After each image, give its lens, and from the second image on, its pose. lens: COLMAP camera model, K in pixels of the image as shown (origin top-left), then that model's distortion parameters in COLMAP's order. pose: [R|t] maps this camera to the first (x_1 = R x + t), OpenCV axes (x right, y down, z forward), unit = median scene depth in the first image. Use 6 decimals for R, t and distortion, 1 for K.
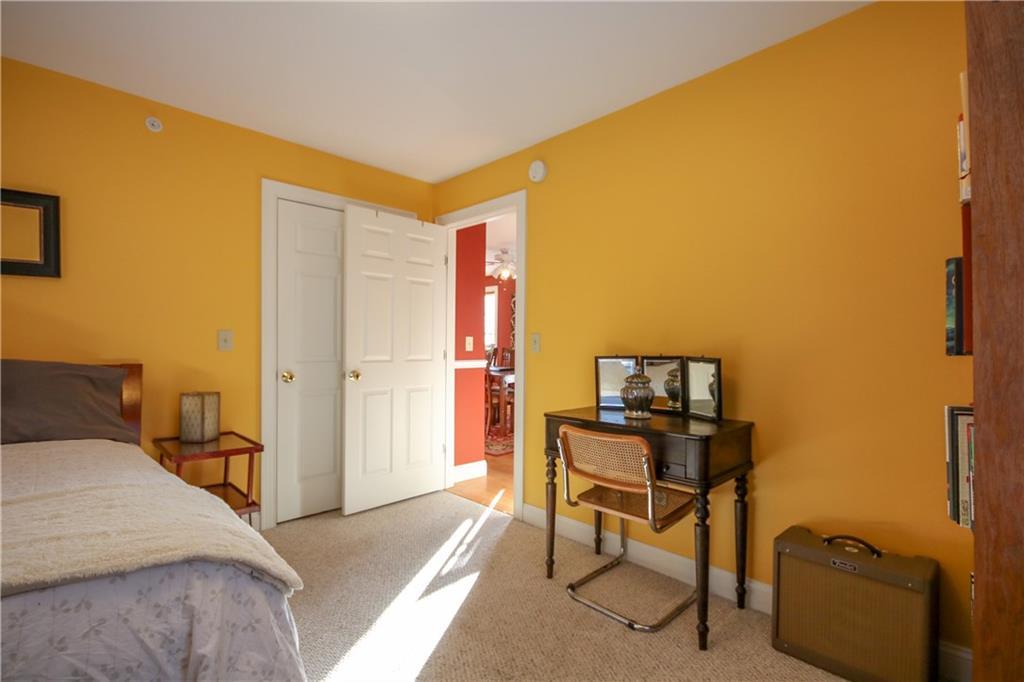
lens RADIAL K [[476.9, 0, 513.3], [0, 476.9, 346.5], [0, 0, 1]] dist [0.003659, -0.000307]
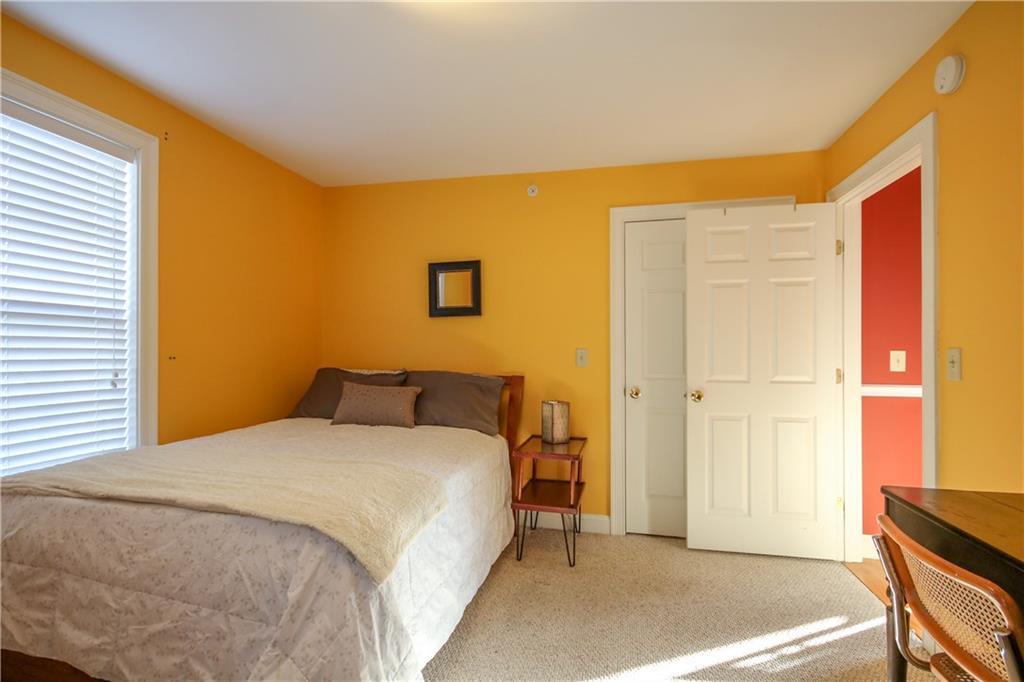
lens RADIAL K [[476.9, 0, 513.3], [0, 476.9, 346.5], [0, 0, 1]] dist [0.003659, -0.000307]
pose [[0.538888, -0.013401, -0.842271, 0.289623], [-0.002139, 0.999848, -0.017277, -0.020463], [0.842375, 0.011112, 0.538778, 0.259492]]
